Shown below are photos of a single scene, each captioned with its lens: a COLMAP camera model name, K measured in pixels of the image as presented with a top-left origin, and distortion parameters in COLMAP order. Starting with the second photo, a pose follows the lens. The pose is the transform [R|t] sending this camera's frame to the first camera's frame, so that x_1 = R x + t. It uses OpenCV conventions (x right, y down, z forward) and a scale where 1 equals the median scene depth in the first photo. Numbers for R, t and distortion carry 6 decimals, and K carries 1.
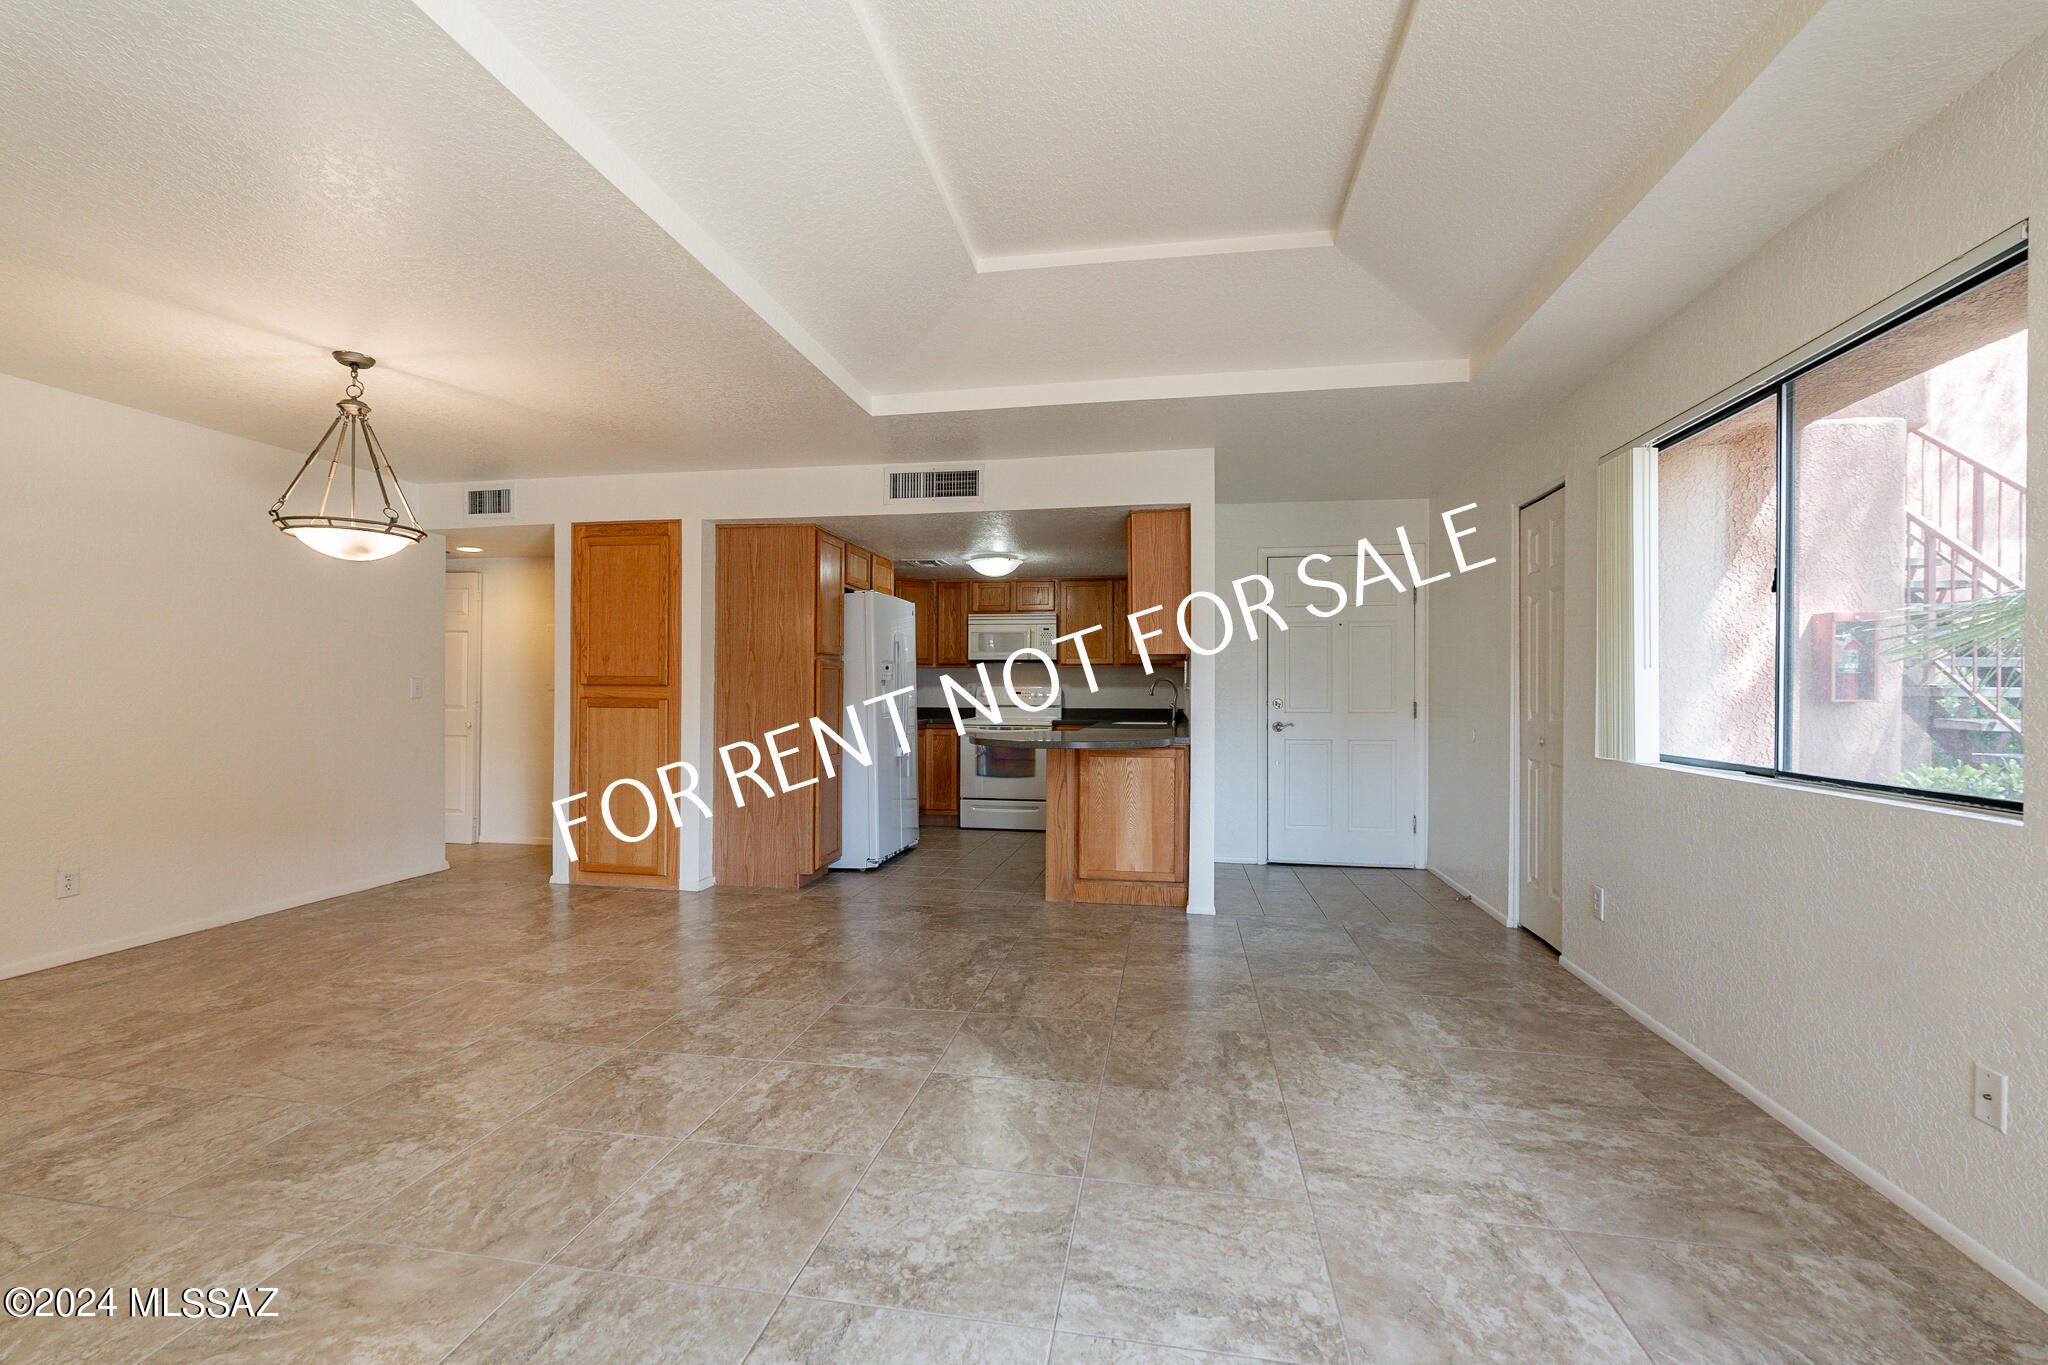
lens RADIAL K [[892.6, 0, 1007.1], [0, 892.6, 687.5], [0, 0, 1]] dist [-0.003937, 0.000364]
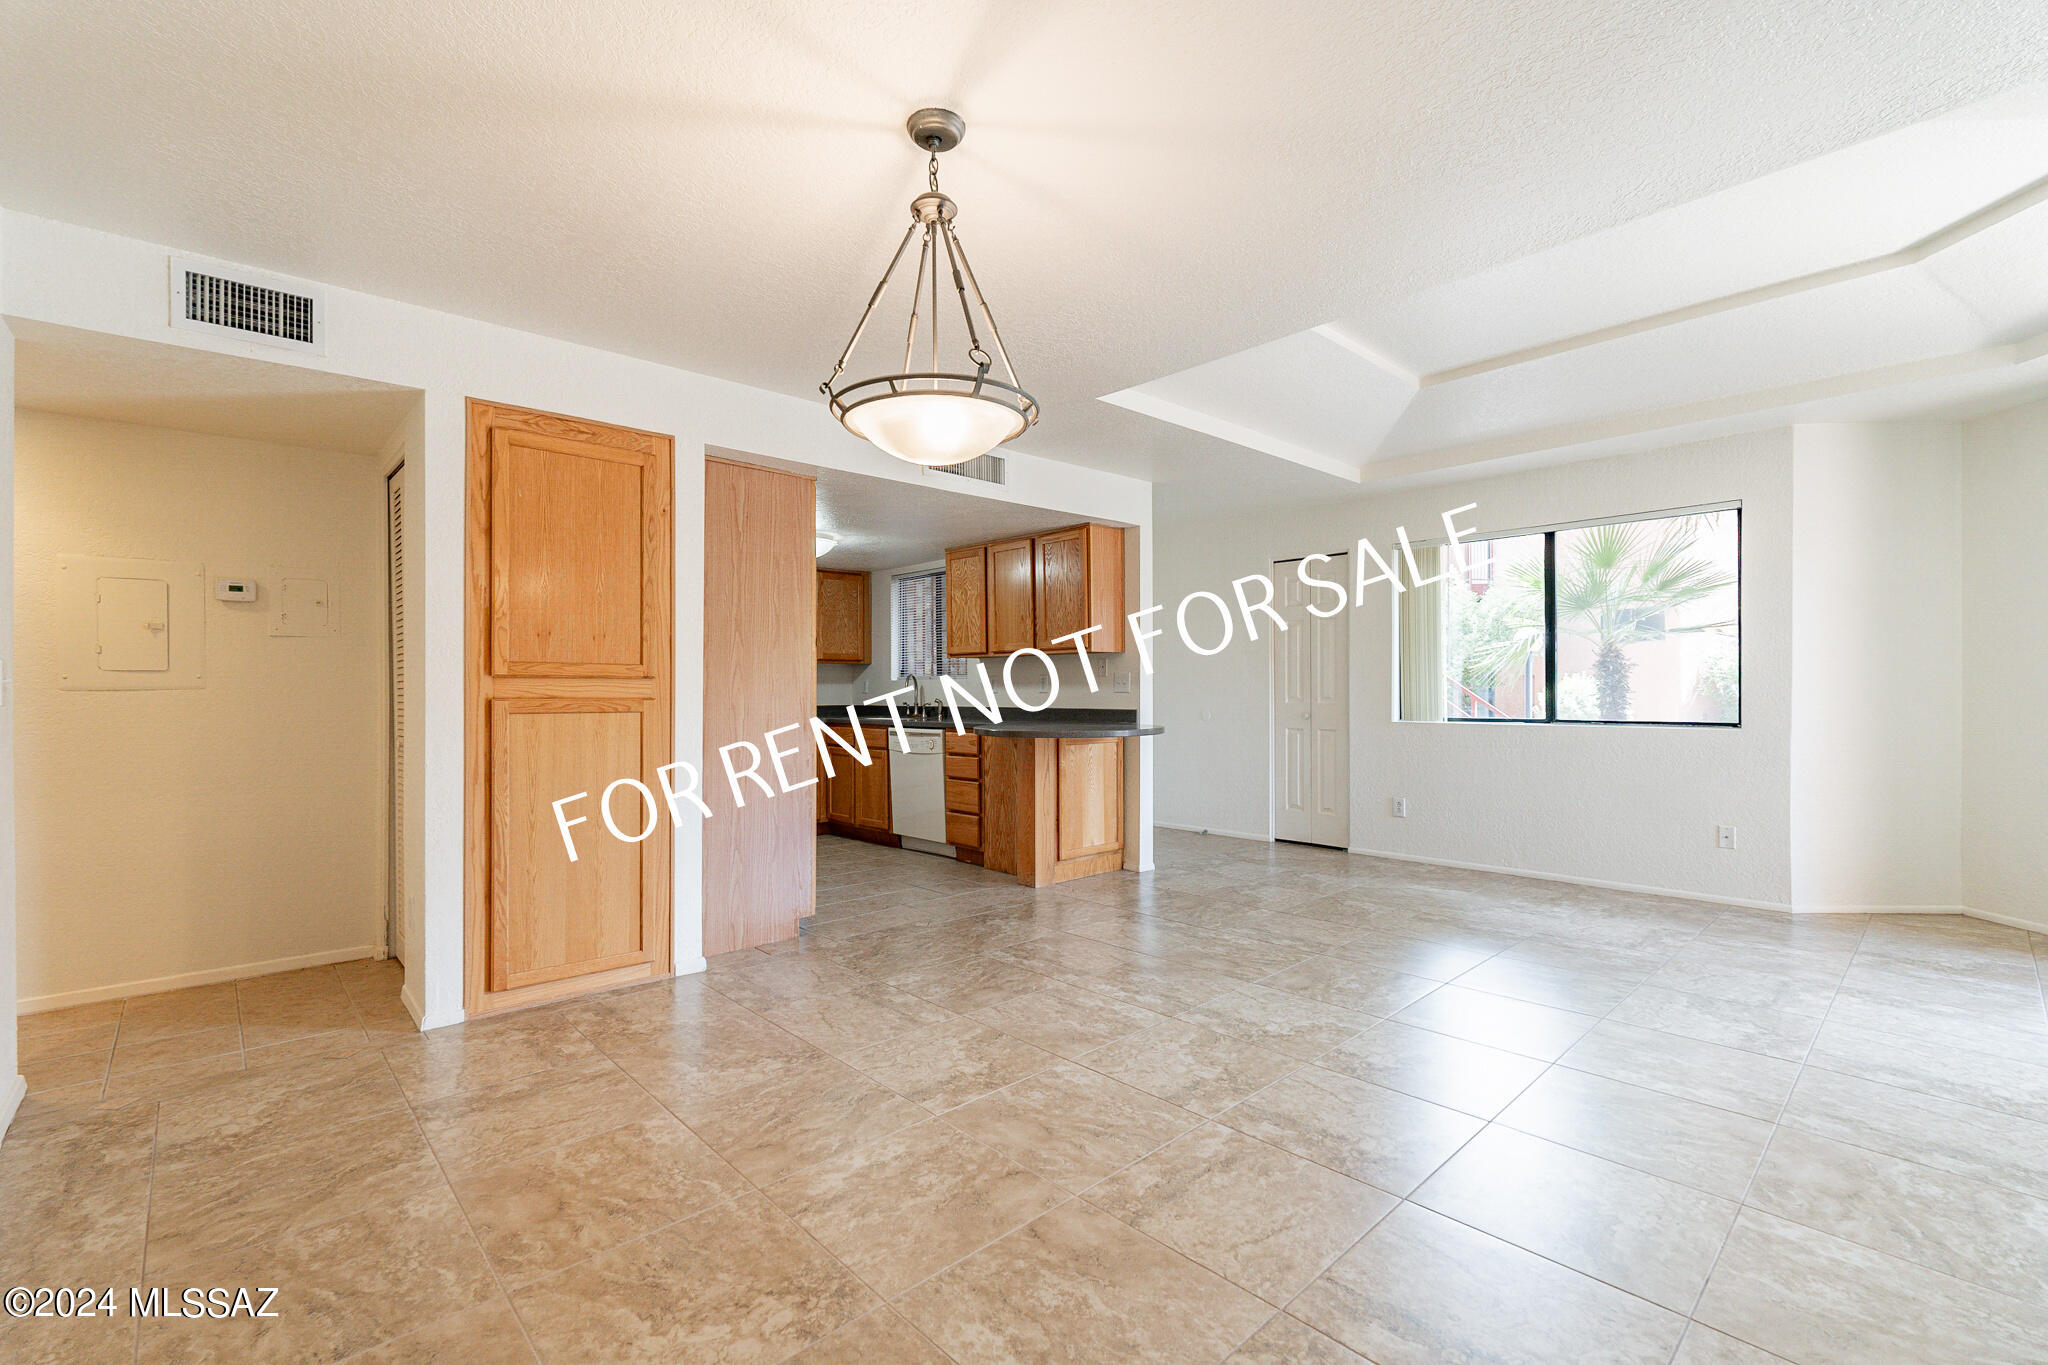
lens RADIAL K [[892.6, 0, 1005.1], [0, 892.6, 689.2], [0, 0, 1]] dist [-0.003937, 0.000364]
pose [[0.602245, -0.006137, 0.798288, -1.186979], [0.003639, 0.999981, 0.004943, 0.005665], [-0.798303, -0.000072, 0.602256, 0.598938]]
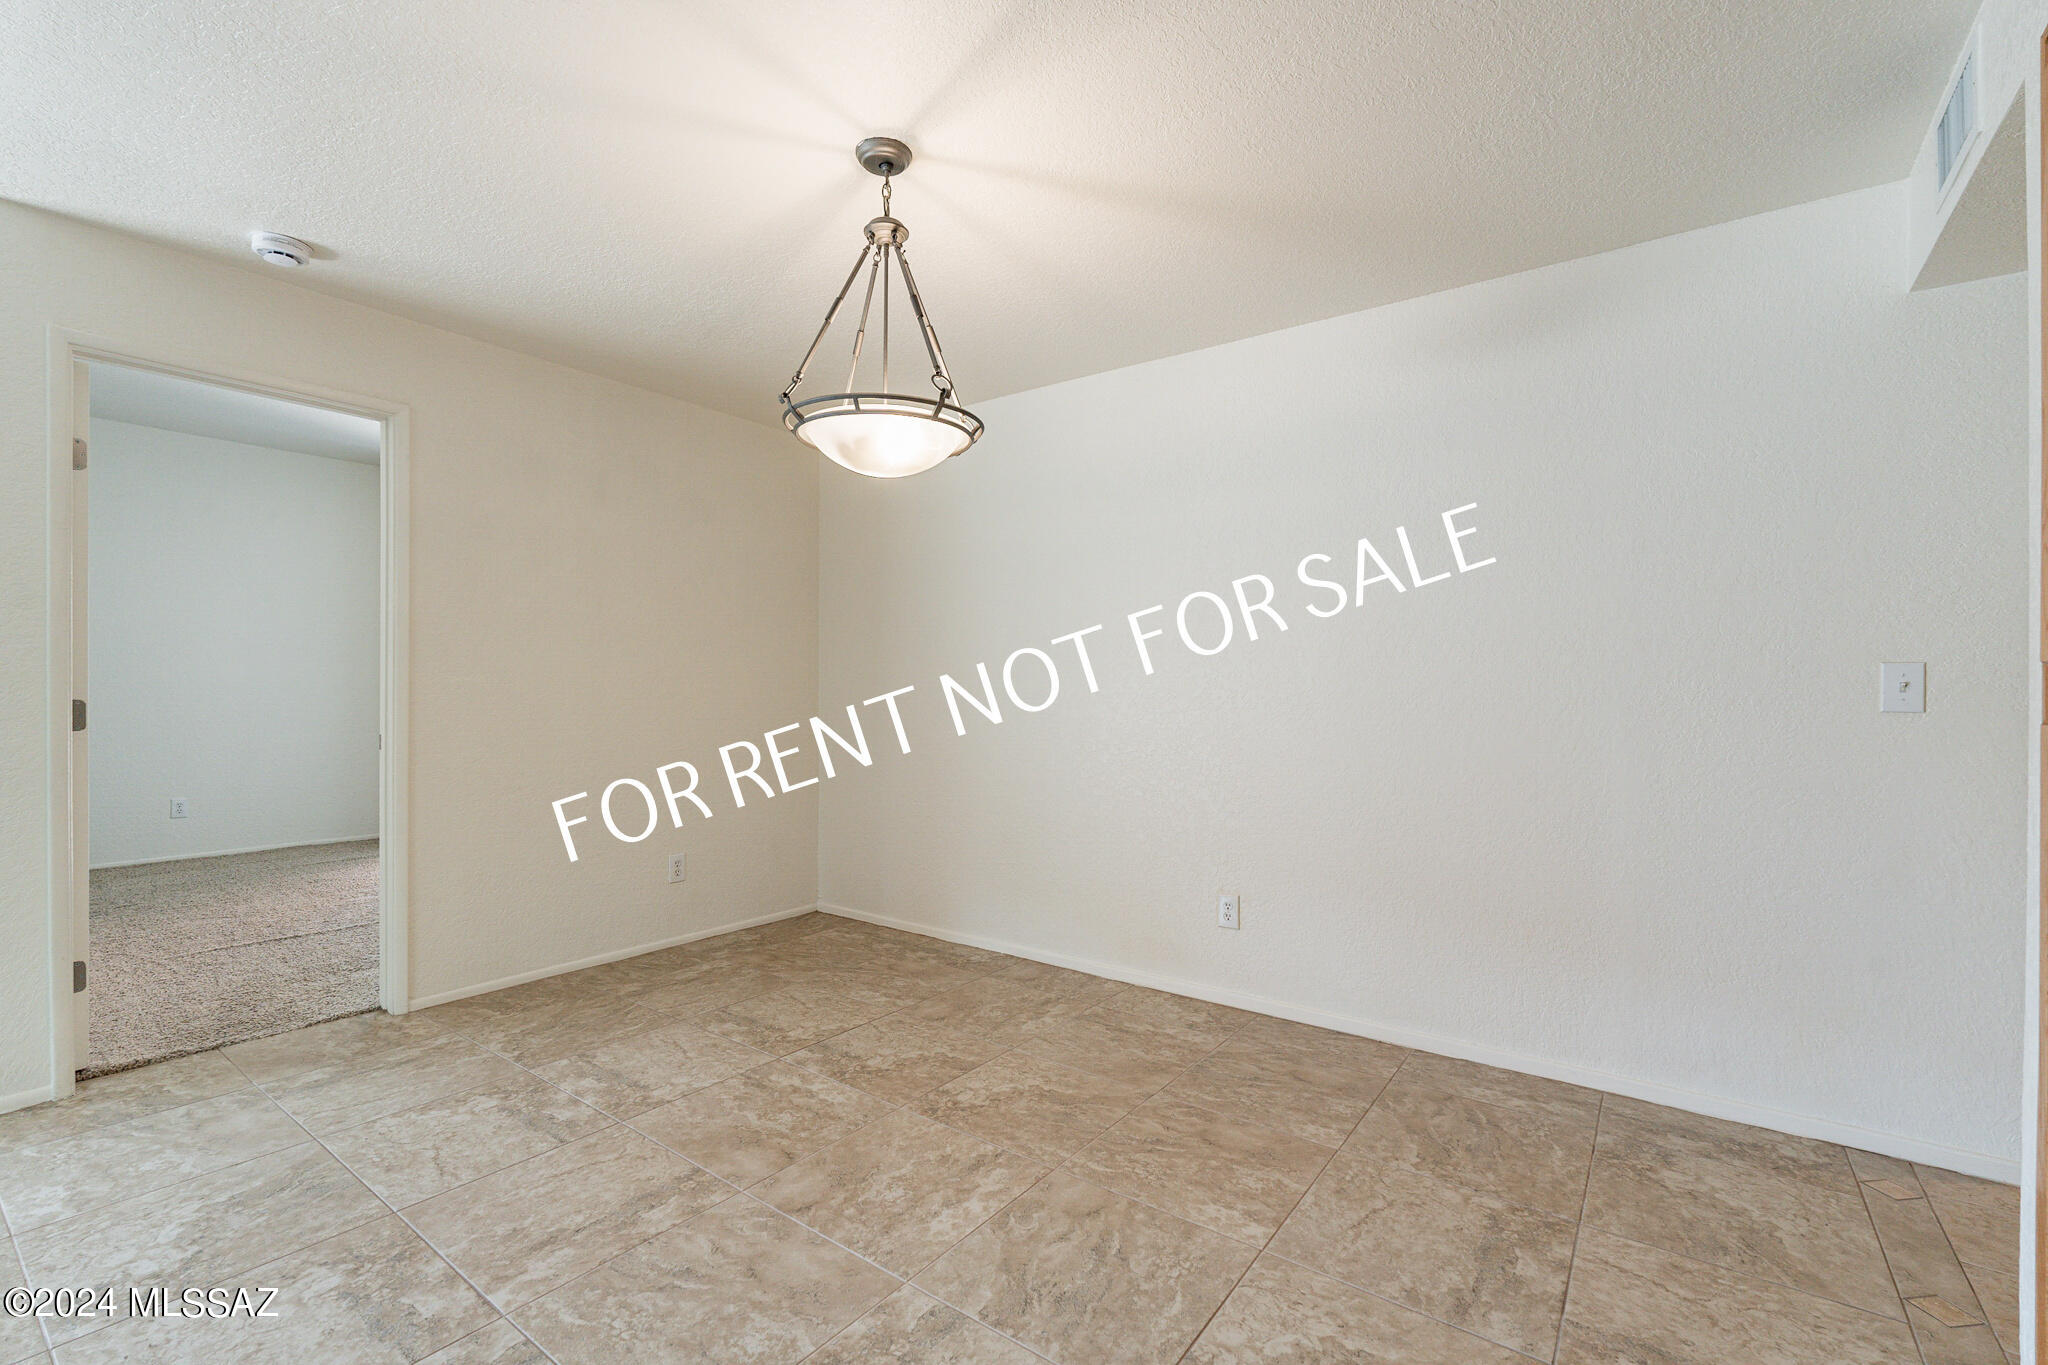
lens RADIAL K [[892.6, 0, 1006.8], [0, 892.6, 687.6], [0, 0, 1]] dist [-0.003937, 0.000364]
pose [[-0.443031, -0.008633, -0.896465, -0.207088], [-0.006223, 0.999959, -0.006554, 0.009687], [0.896484, 0.002675, -0.443067, 1.357434]]
